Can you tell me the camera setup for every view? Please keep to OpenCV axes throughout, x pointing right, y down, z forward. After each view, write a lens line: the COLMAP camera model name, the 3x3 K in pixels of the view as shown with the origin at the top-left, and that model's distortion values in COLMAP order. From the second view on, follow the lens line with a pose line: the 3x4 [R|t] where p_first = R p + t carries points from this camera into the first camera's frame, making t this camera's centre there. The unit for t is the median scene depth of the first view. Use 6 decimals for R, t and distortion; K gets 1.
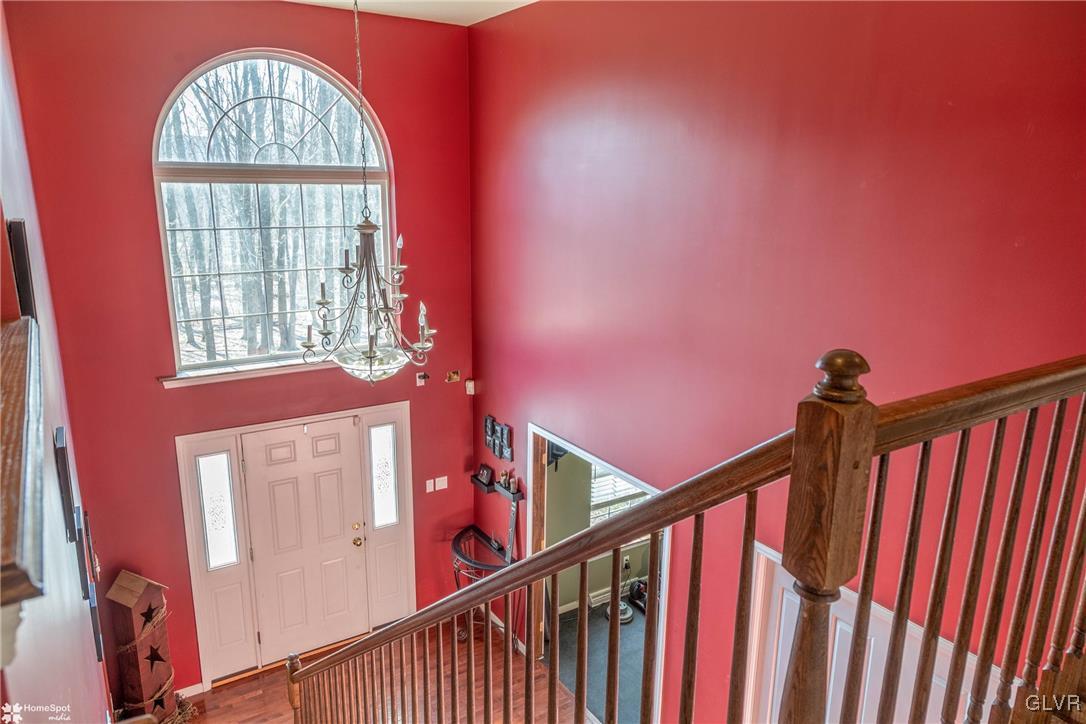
lens RADIAL K [[729.8, 0, 550.3], [0, 729.8, 360.4], [0, 0, 1]] dist [0.021521, -0.005223]
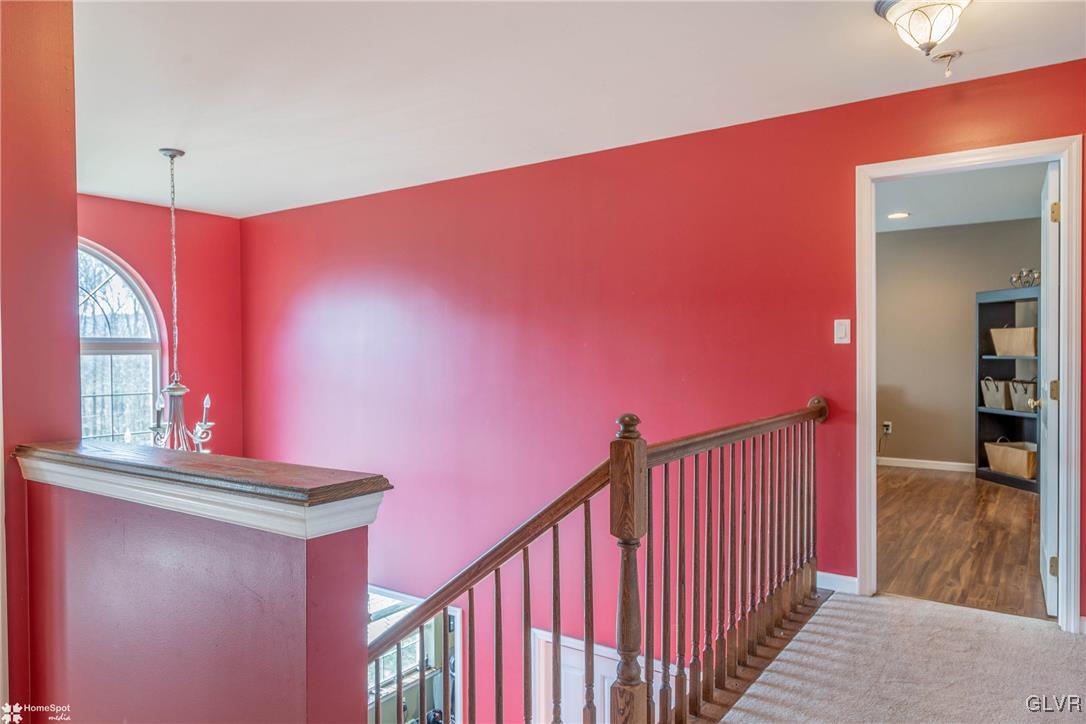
lens RADIAL K [[729.8, 0, 538.1], [0, 729.8, 364.3], [0, 0, 1]] dist [0.021521, -0.005223]
pose [[0.927553, -0.023986, 0.372922, -0.547087], [0.106719, 0.973381, -0.202830, 0.223059], [-0.358130, 0.227933, 0.905422, -0.727325]]
